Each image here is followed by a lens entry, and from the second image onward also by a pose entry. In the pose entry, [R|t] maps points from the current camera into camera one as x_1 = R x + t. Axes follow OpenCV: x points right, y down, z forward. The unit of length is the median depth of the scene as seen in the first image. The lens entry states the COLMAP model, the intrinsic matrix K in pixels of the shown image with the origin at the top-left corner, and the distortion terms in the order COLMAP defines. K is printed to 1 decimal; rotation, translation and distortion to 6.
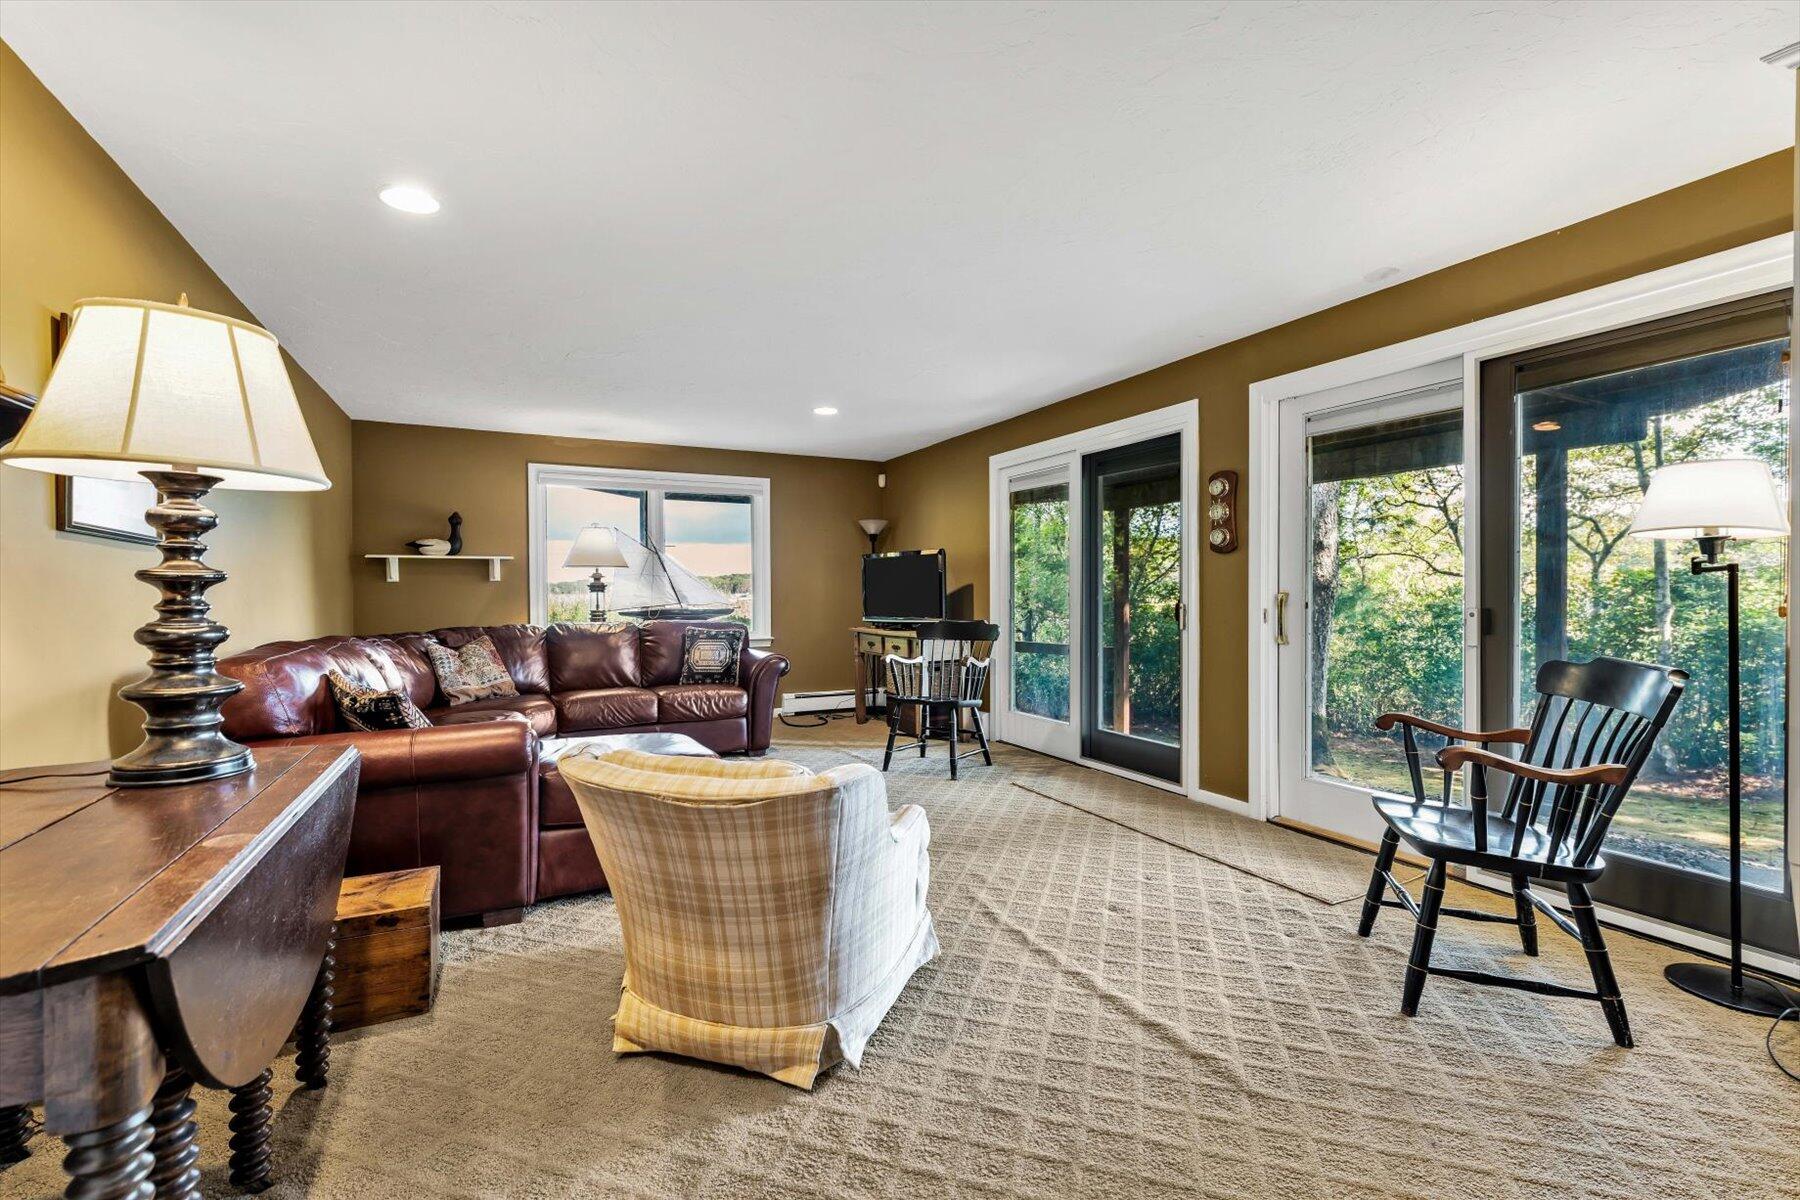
lens RADIAL K [[783.0, 0, 899.7], [0, 783.0, 596.4], [0, 0, 1]] dist [0.001441, 0.000010]
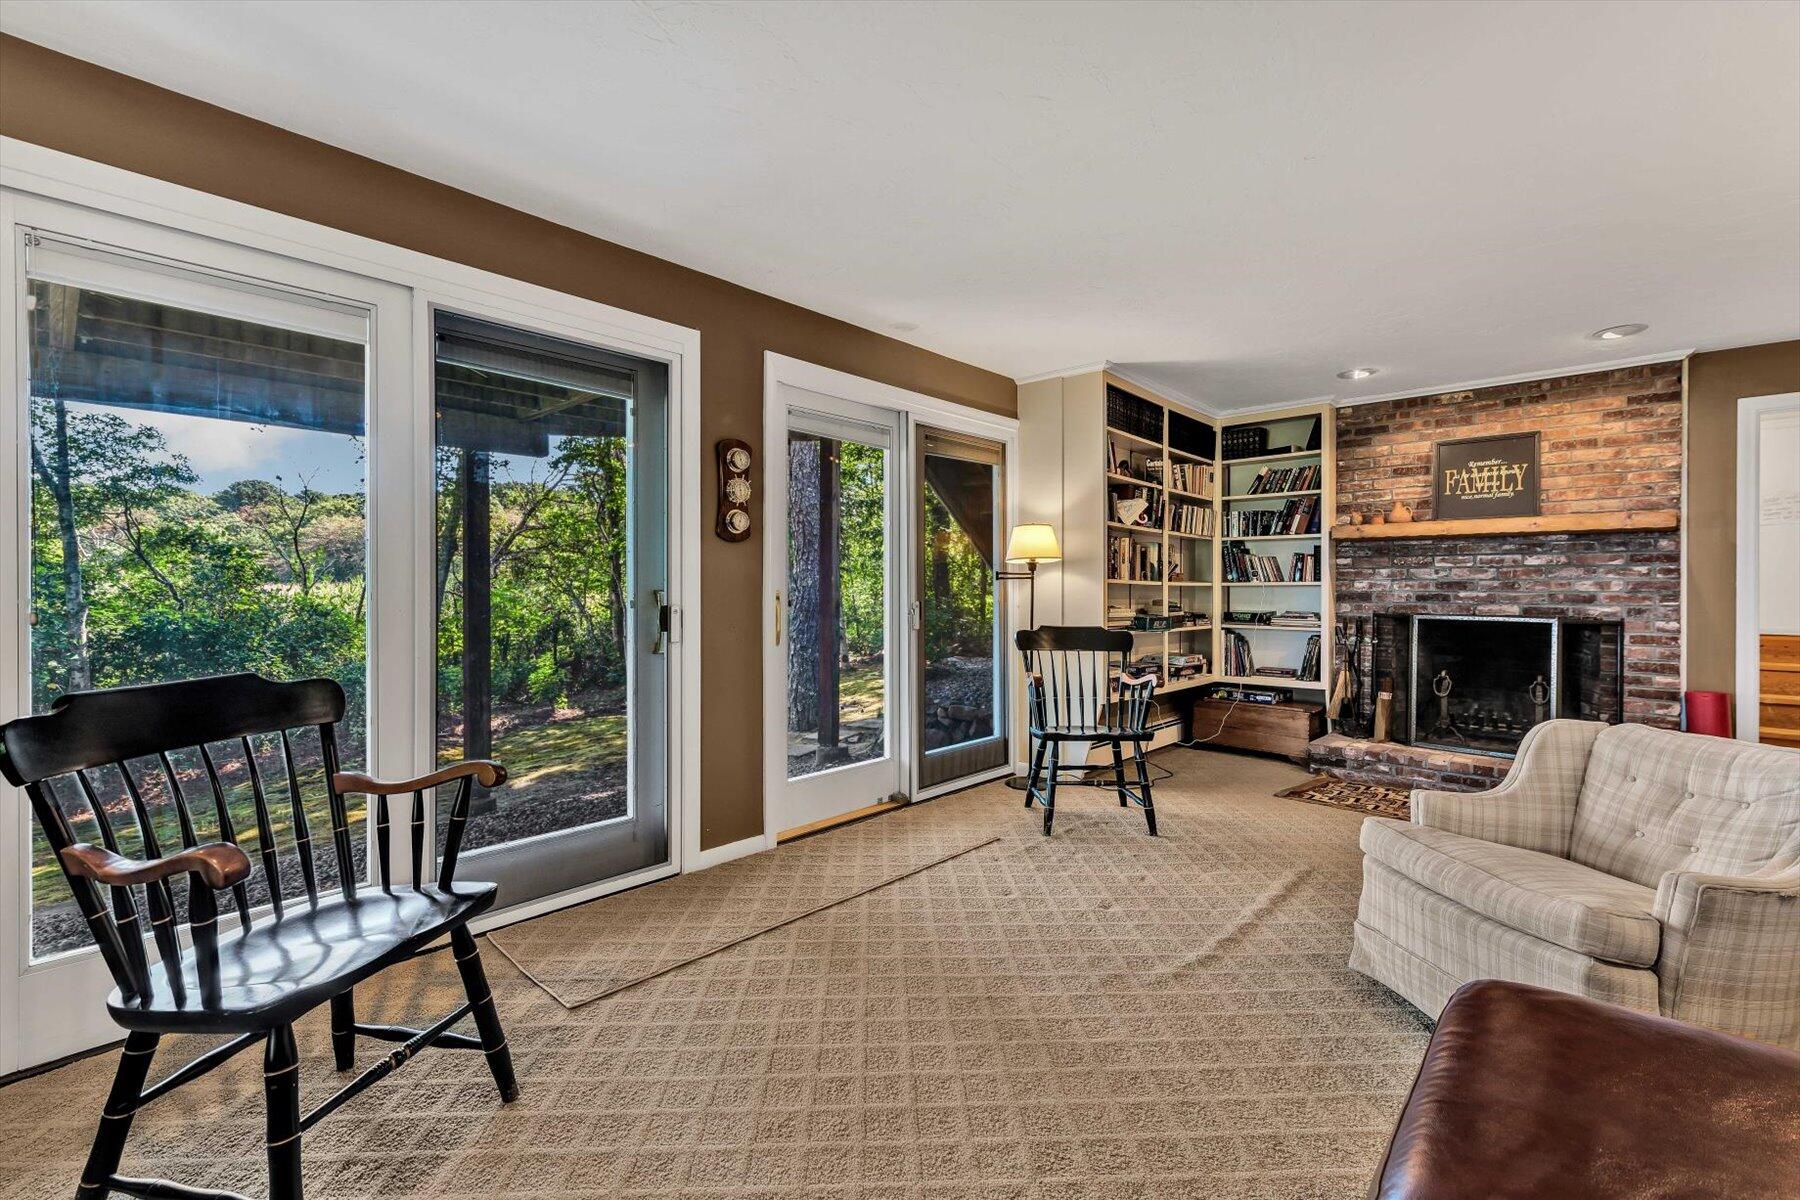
lens RADIAL K [[783.0, 0, 898.8], [0, 783.0, 597.5], [0, 0, 1]] dist [0.001441, 0.000010]
pose [[-0.353498, -0.009368, 0.935388, -0.414161], [0.002806, 0.999935, 0.011074, -0.006742], [-0.935431, 0.006540, -0.353449, 1.164061]]
